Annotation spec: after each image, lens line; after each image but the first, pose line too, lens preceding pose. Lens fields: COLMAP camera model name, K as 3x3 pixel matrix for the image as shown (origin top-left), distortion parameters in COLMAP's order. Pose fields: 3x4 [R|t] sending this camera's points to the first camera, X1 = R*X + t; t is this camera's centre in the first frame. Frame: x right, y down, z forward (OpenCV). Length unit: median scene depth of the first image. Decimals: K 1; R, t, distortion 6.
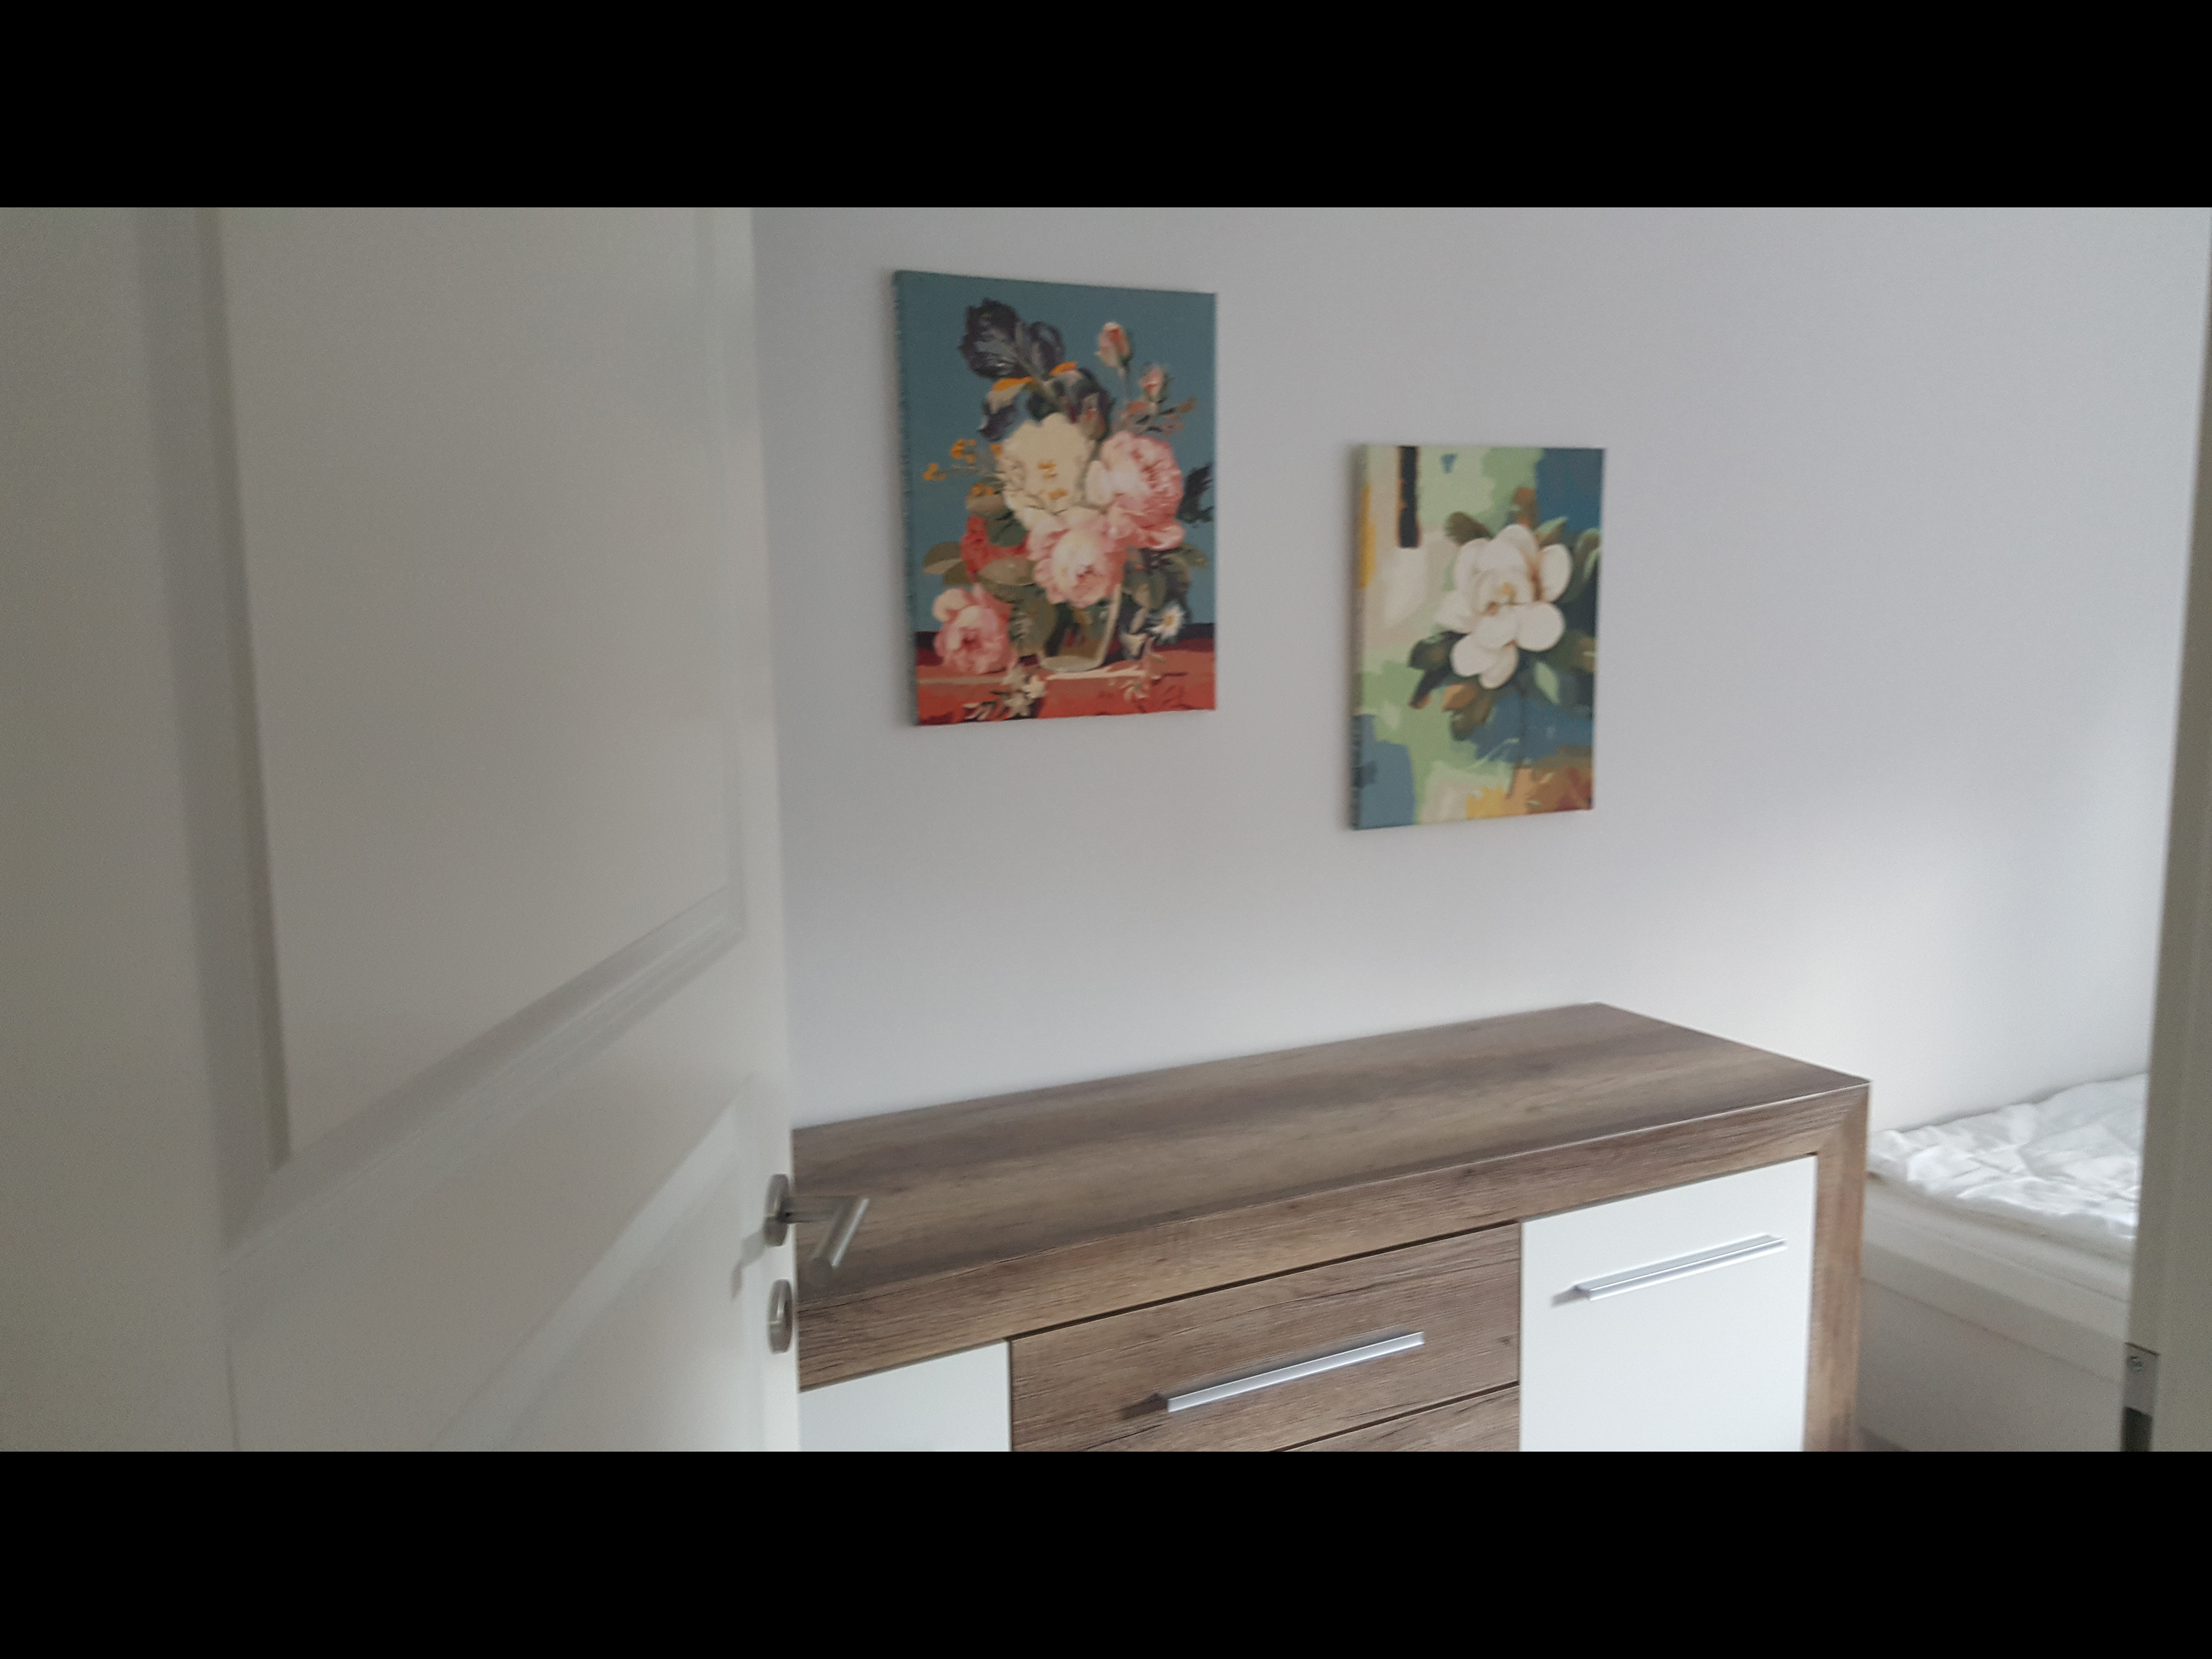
lens RADIAL K [[1633.5, 0, 1108.0], [0, 1633.5, 829.0], [0, 0, 1]] dist [0.115229, -0.165348]
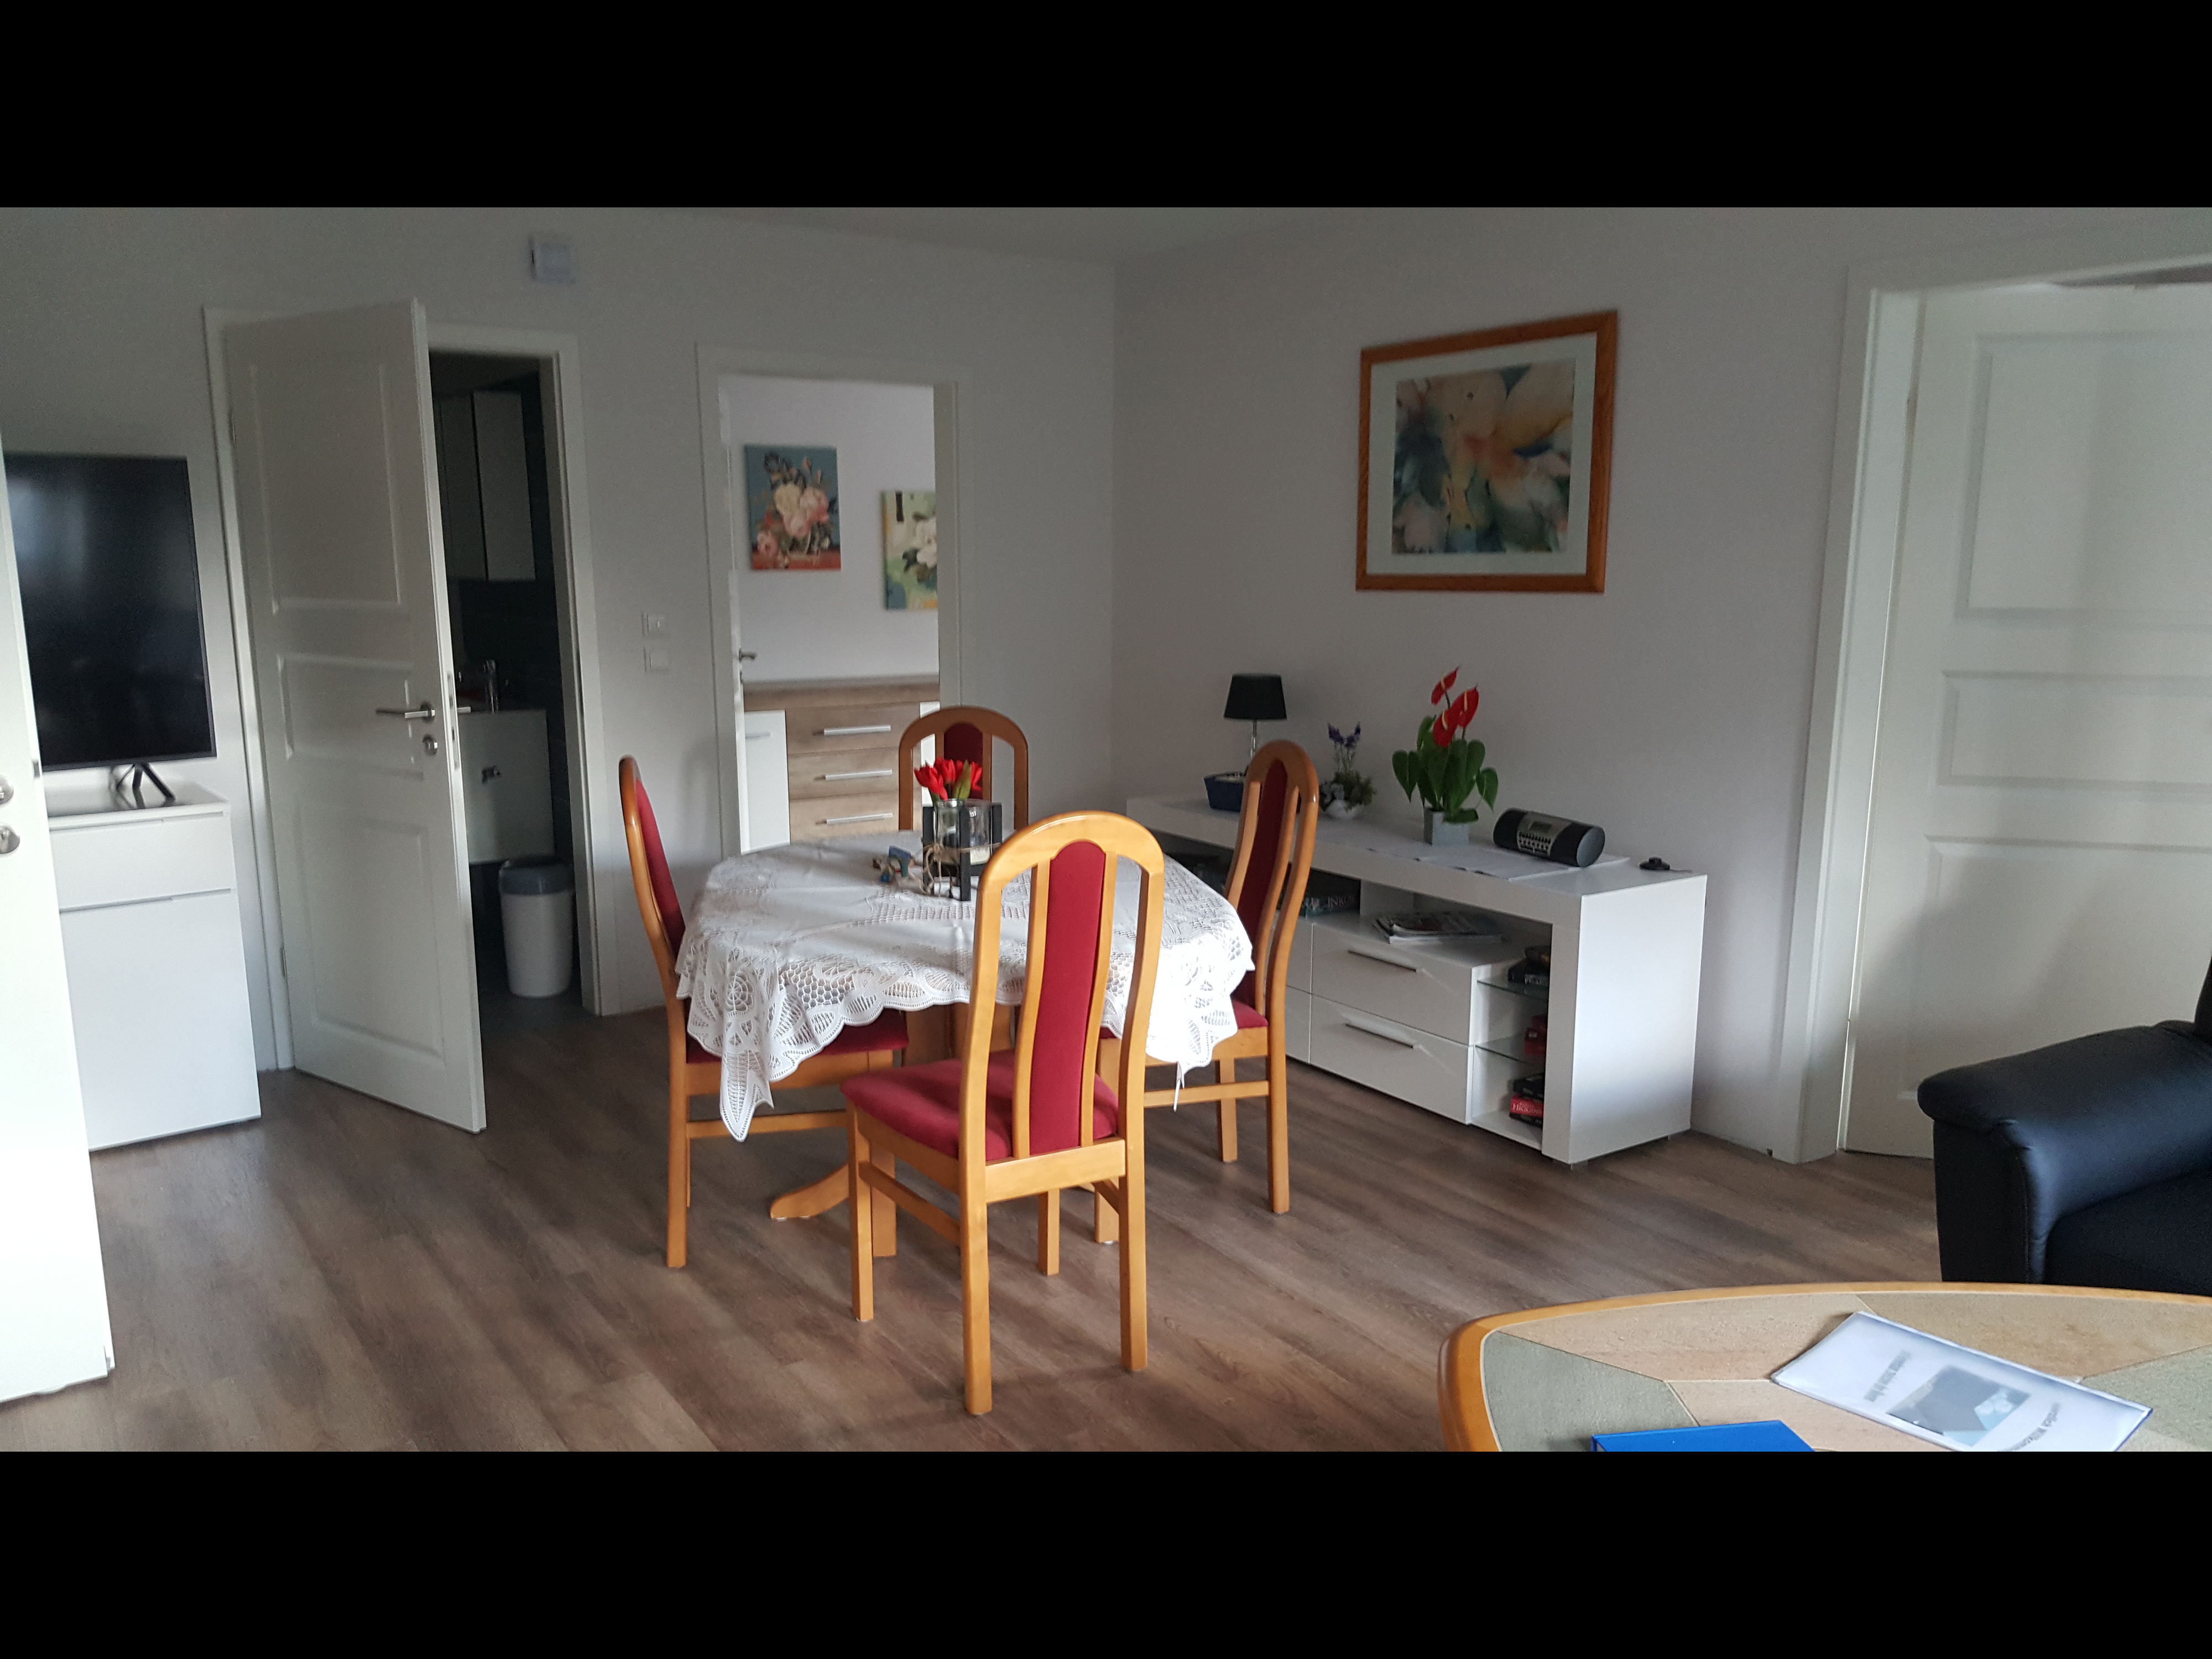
lens RADIAL K [[1633.5, 0, 1107.4], [0, 1633.5, 826.2], [0, 0, 1]] dist [0.115229, -0.165348]
pose [[0.985937, -0.021111, 0.165782, 0.036460], [0.019117, 0.999725, 0.013611, 0.433523], [-0.166023, -0.010250, 0.986069, -2.514344]]
